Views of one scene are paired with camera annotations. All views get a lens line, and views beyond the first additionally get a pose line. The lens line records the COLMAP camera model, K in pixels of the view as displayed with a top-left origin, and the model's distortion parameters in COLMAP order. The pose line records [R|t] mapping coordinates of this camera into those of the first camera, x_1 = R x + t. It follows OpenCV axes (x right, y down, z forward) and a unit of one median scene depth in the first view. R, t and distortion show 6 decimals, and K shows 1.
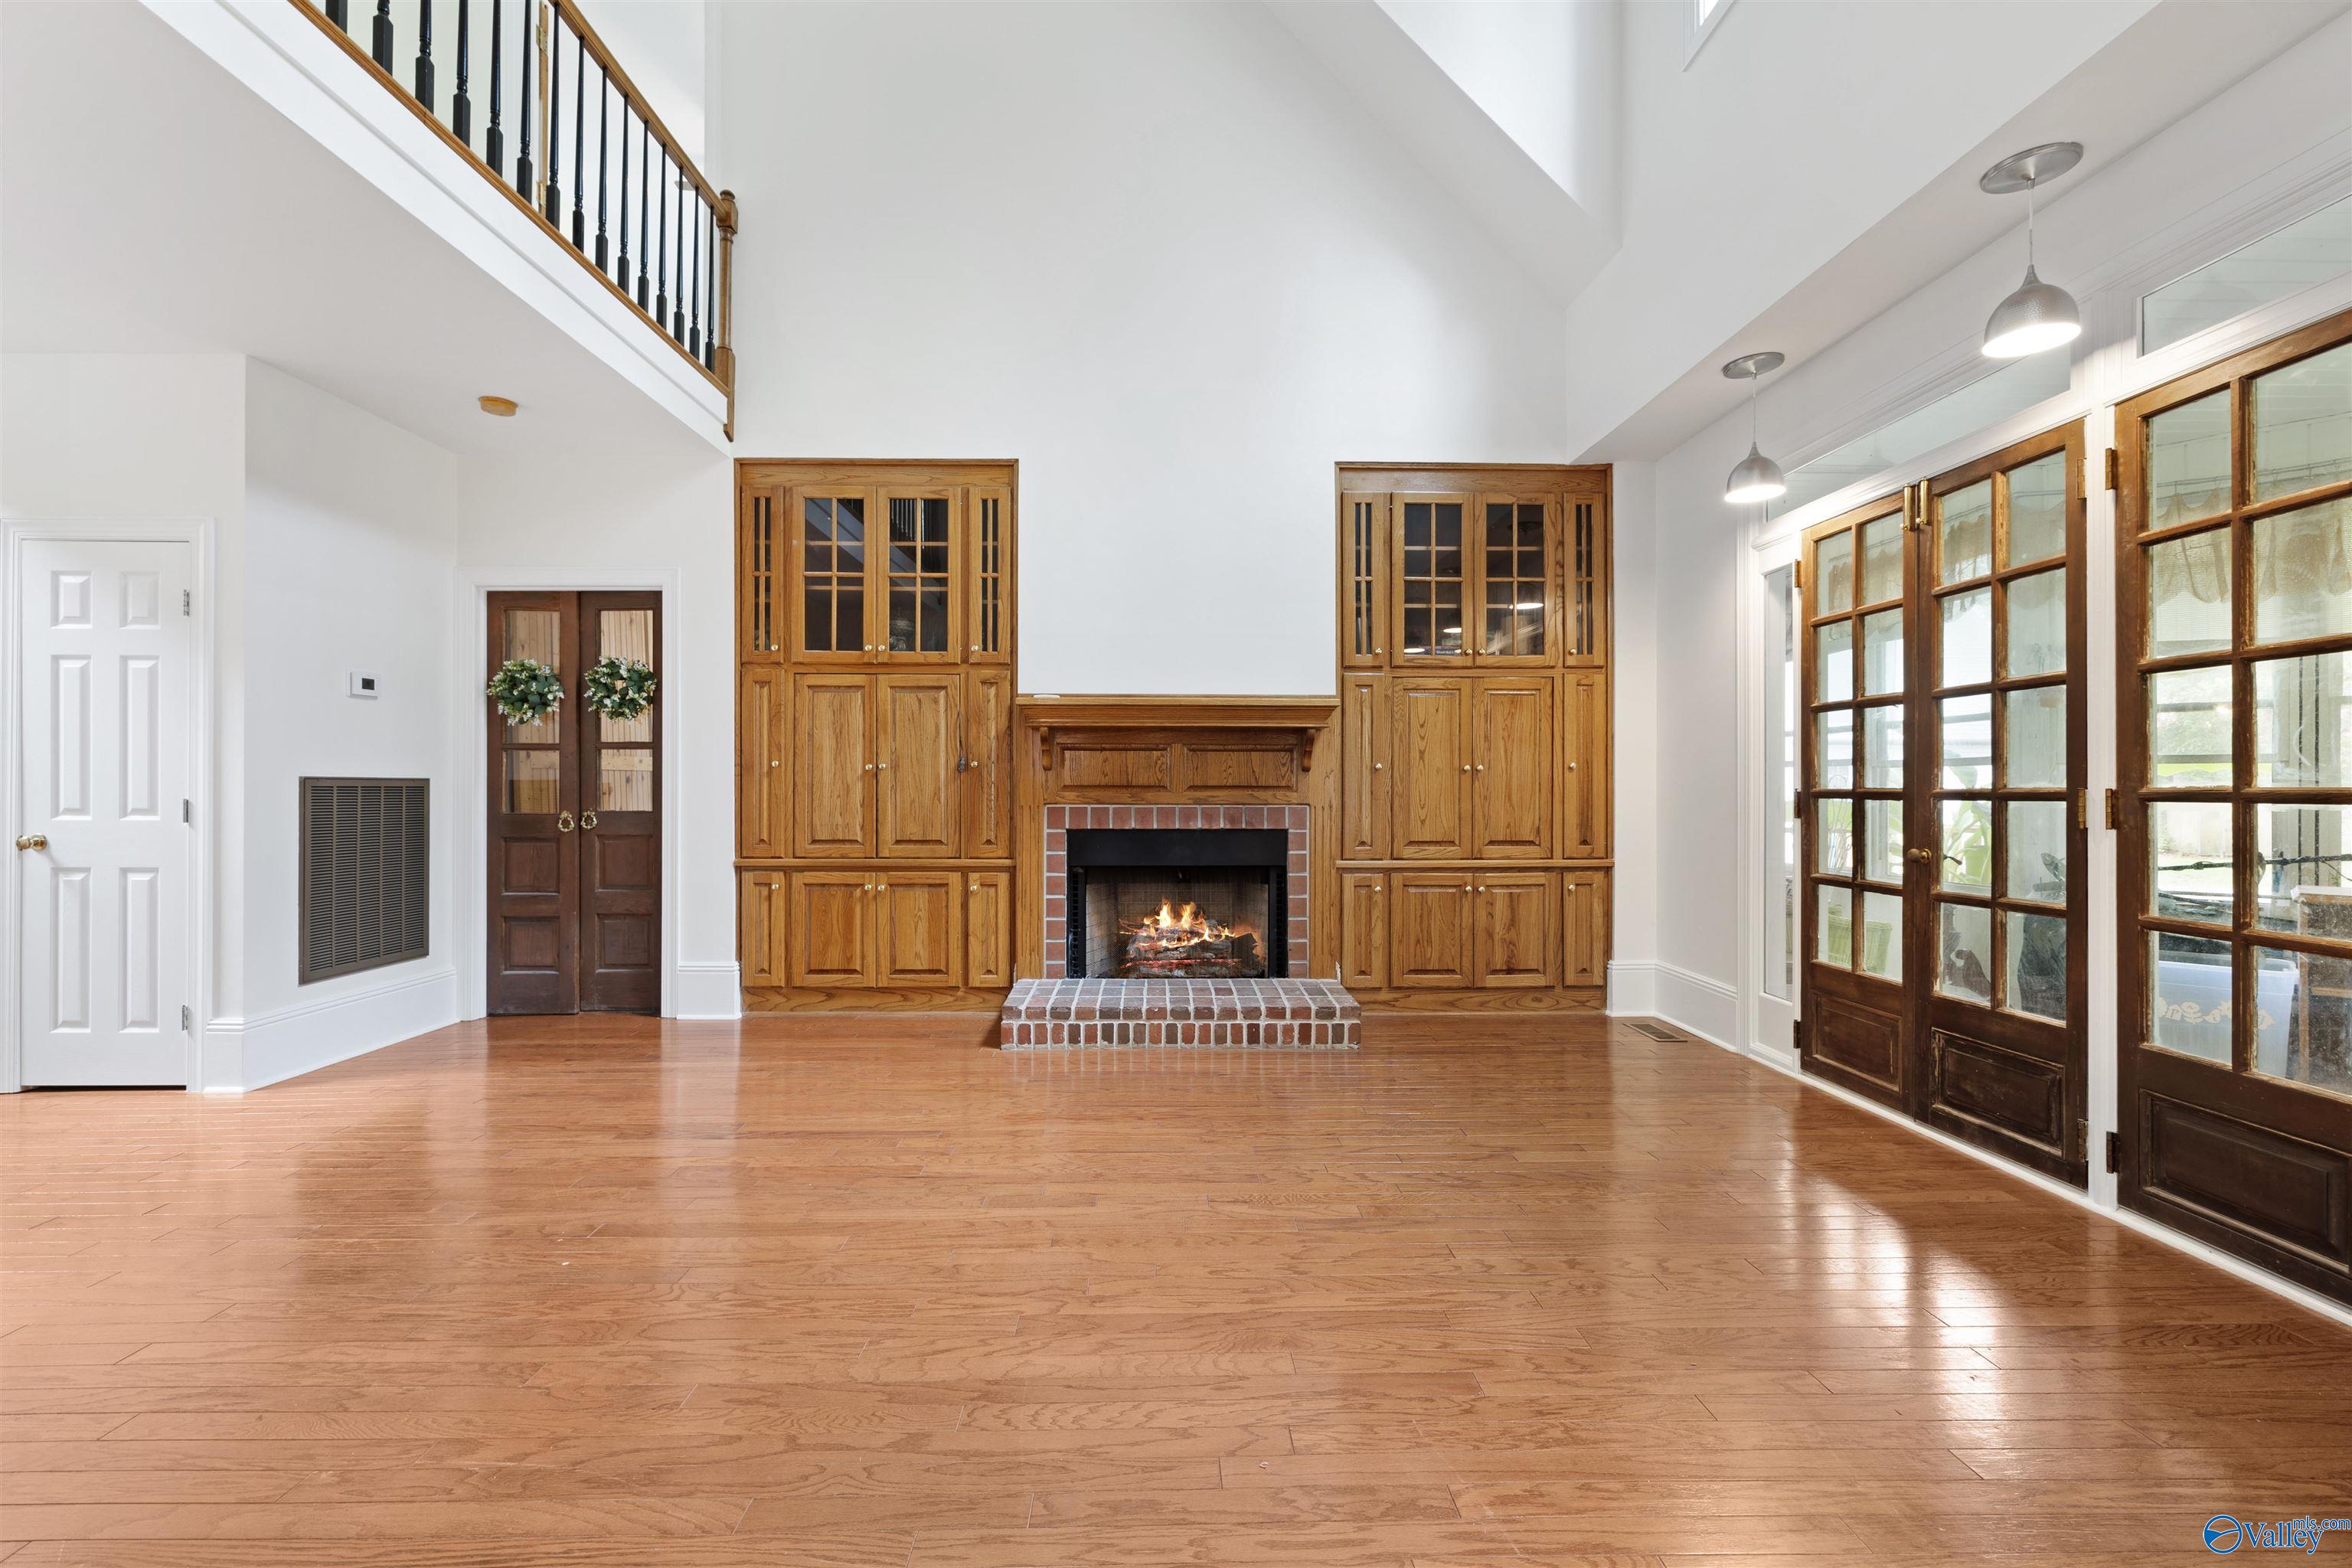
lens RADIAL K [[1013.8, 0, 1171.6], [0, 1013.8, 787.4], [0, 0, 1]] dist [-0.002191, 0.000672]
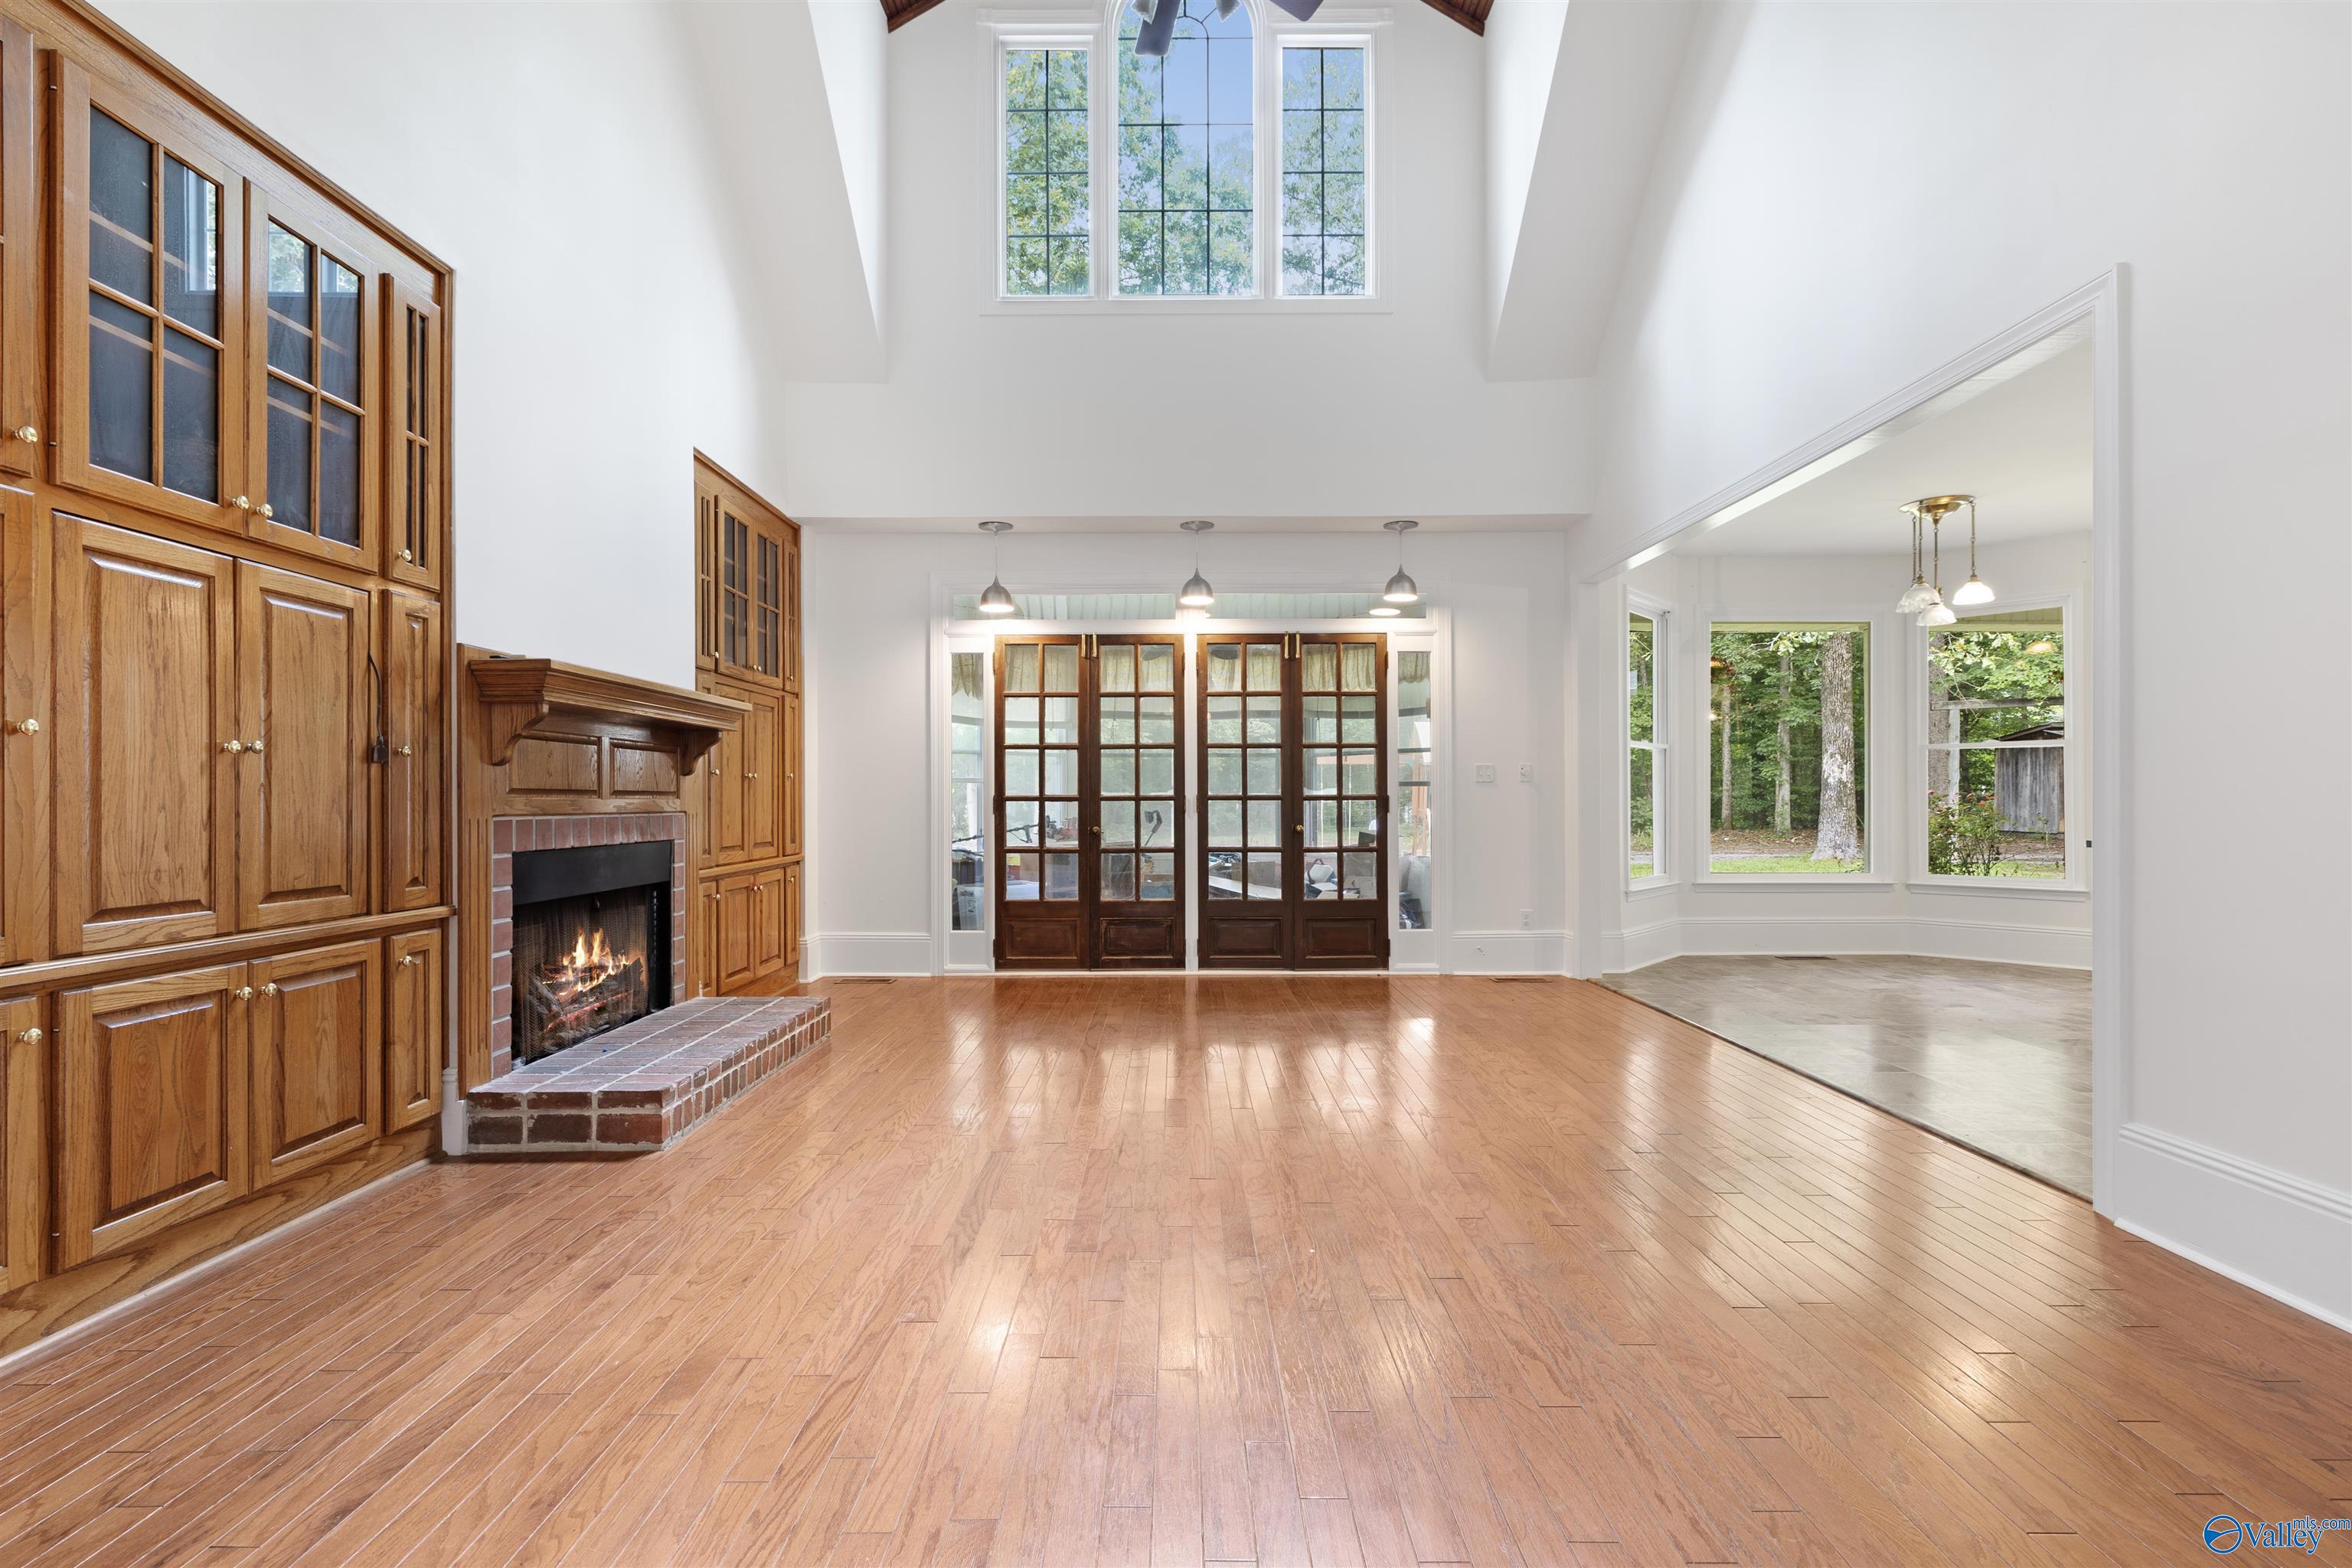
lens RADIAL K [[1013.8, 0, 1159.1], [0, 1013.8, 800.7], [0, 0, 1]] dist [-0.002191, 0.000672]
pose [[0.025086, -0.001795, 0.999684, -0.894489], [0.000912, 0.999998, 0.001773, 0.006193], [-0.999685, 0.000867, 0.025088, 0.630589]]
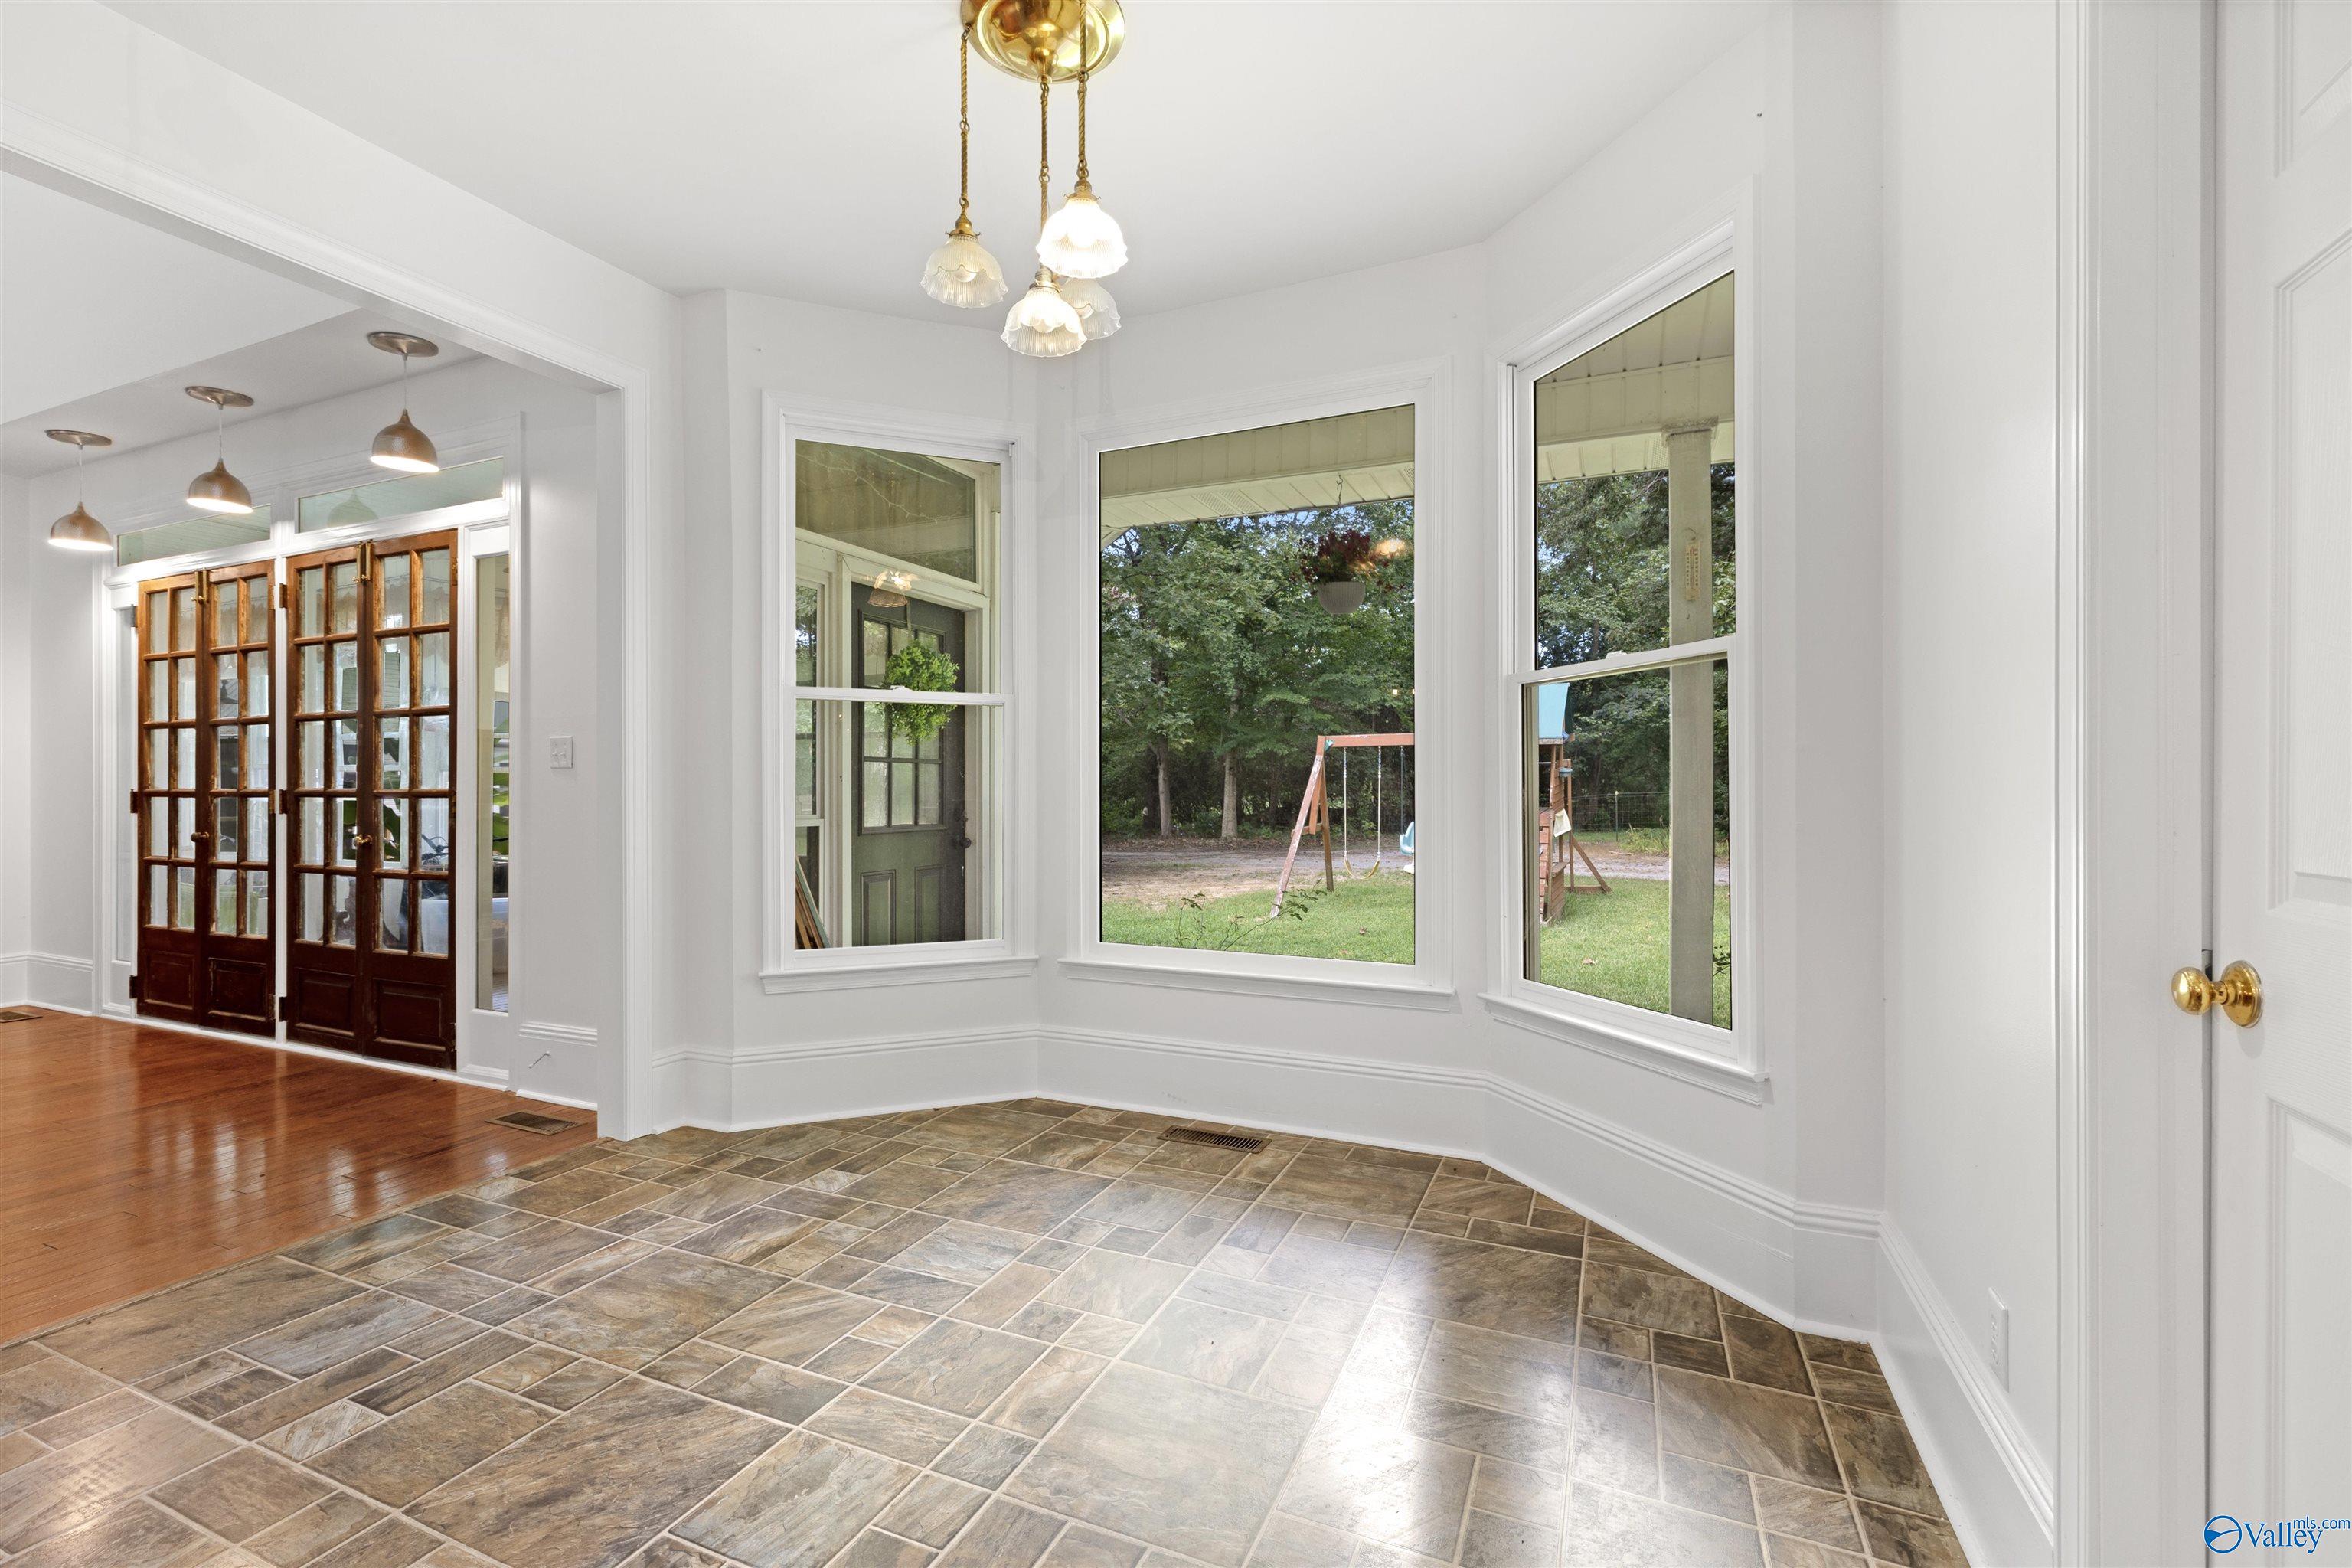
lens RADIAL K [[1013.8, 0, 1151.8], [0, 1013.8, 792.7], [0, 0, 1]] dist [-0.002191, 0.000672]
pose [[0.418056, -0.003934, 0.908413, 0.011262], [-0.000818, 0.999989, 0.004707, -0.001530], [-0.908421, -0.002711, 0.418048, -0.598557]]
